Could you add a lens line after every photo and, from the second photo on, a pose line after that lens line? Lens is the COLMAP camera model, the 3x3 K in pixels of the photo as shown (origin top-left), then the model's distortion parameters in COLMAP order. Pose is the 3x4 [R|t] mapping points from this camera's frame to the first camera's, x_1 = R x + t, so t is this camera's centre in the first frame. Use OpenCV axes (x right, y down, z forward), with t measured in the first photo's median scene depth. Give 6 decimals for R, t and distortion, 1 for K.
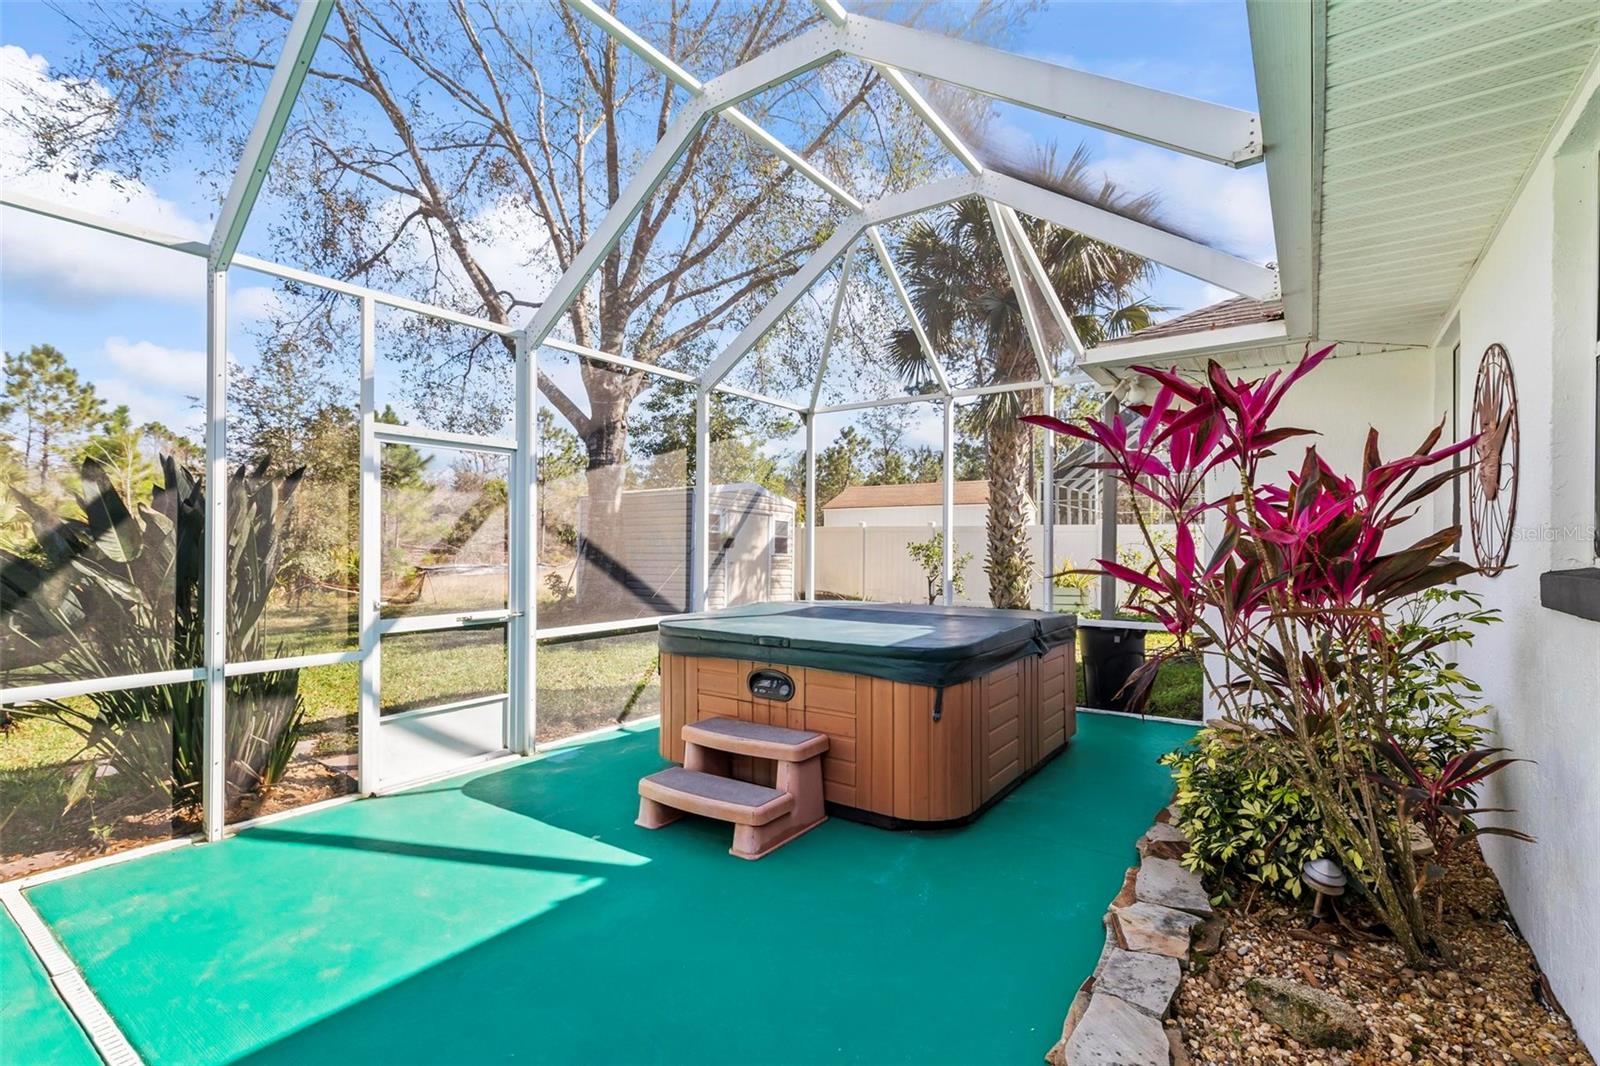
lens RADIAL K [[719.9, 0, 803.2], [0, 719.9, 530.5], [0, 0, 1]] dist [0.004291, 0.000145]
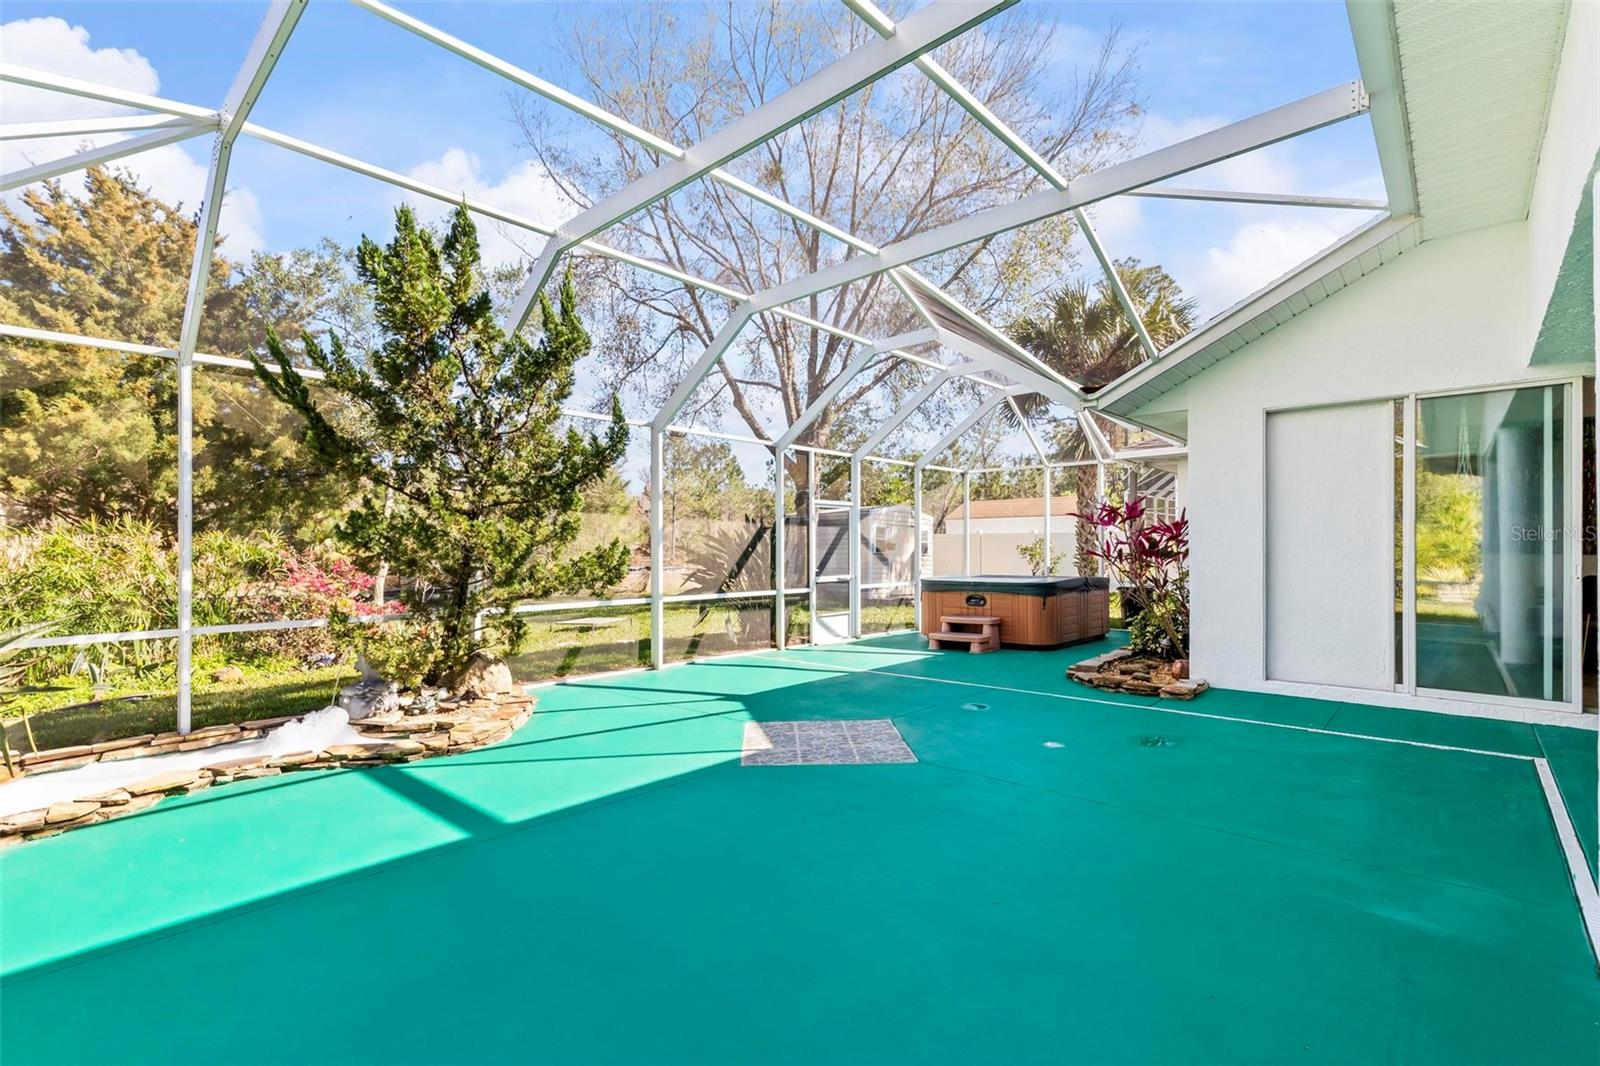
lens RADIAL K [[719.9, 0, 795.7], [0, 719.9, 539.2], [0, 0, 1]] dist [0.004291, 0.000145]
pose [[0.990582, -0.008864, -0.136633, -0.097800], [0.009613, 0.999942, 0.004821, -0.006777], [0.136583, -0.006089, 0.990610, -0.484294]]
